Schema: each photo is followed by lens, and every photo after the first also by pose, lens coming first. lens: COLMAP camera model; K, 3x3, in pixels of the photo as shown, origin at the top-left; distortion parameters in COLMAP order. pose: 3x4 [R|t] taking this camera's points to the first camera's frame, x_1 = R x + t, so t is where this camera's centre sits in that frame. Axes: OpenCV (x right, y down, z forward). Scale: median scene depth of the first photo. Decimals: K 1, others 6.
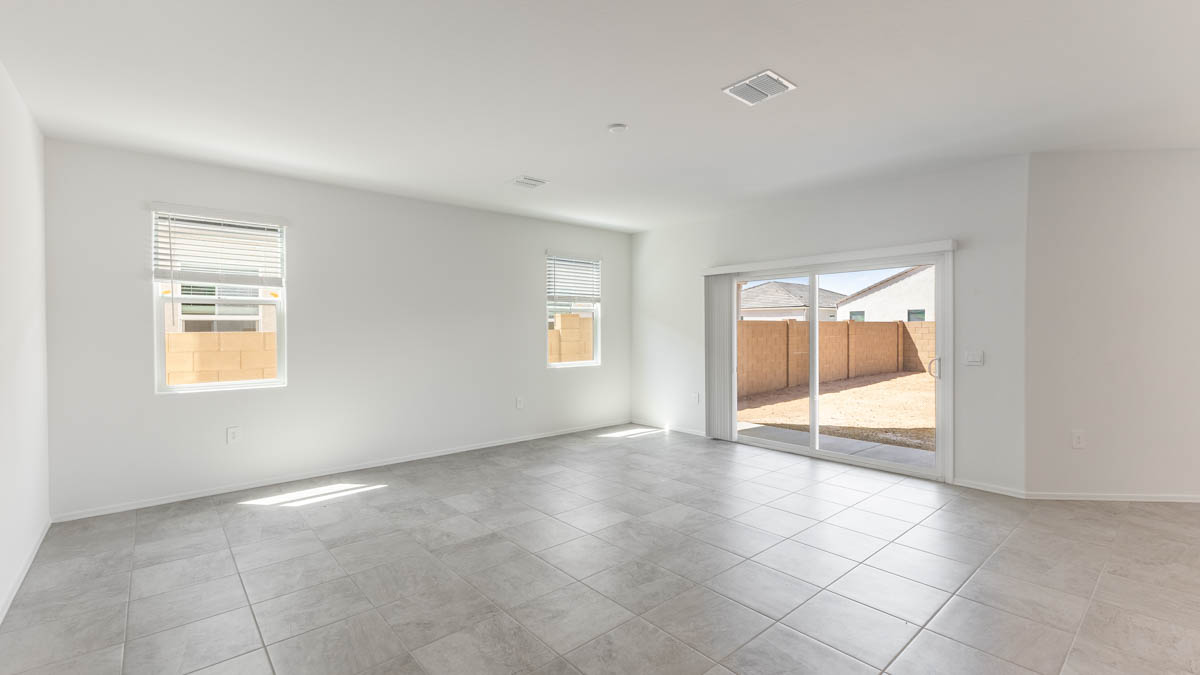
lens RADIAL K [[514.8, 0, 603.1], [0, 514.8, 332.6], [0, 0, 1]] dist [0.000781, 0.000236]
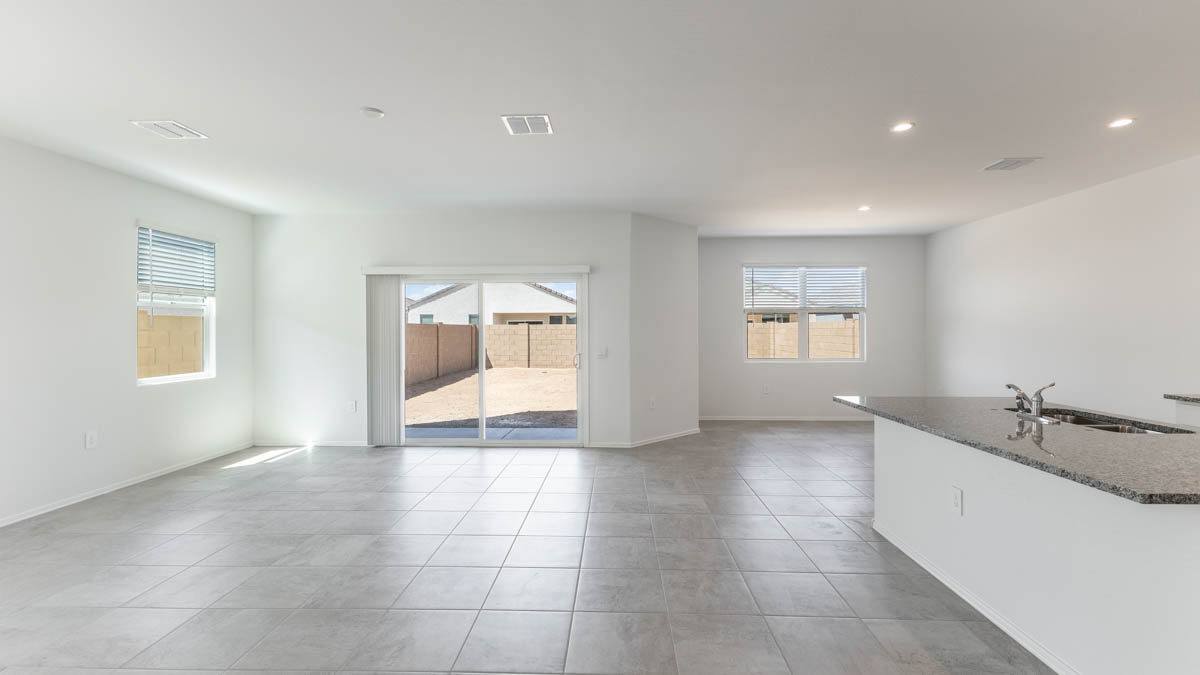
lens RADIAL K [[514.8, 0, 603.1], [0, 514.8, 332.6], [0, 0, 1]] dist [0.000781, 0.000236]
pose [[0.673462, -0.000860, 0.739221, -0.214625], [0.003713, 0.999991, -0.002220, -0.001092], [-0.739212, 0.004240, 0.673459, 0.048989]]
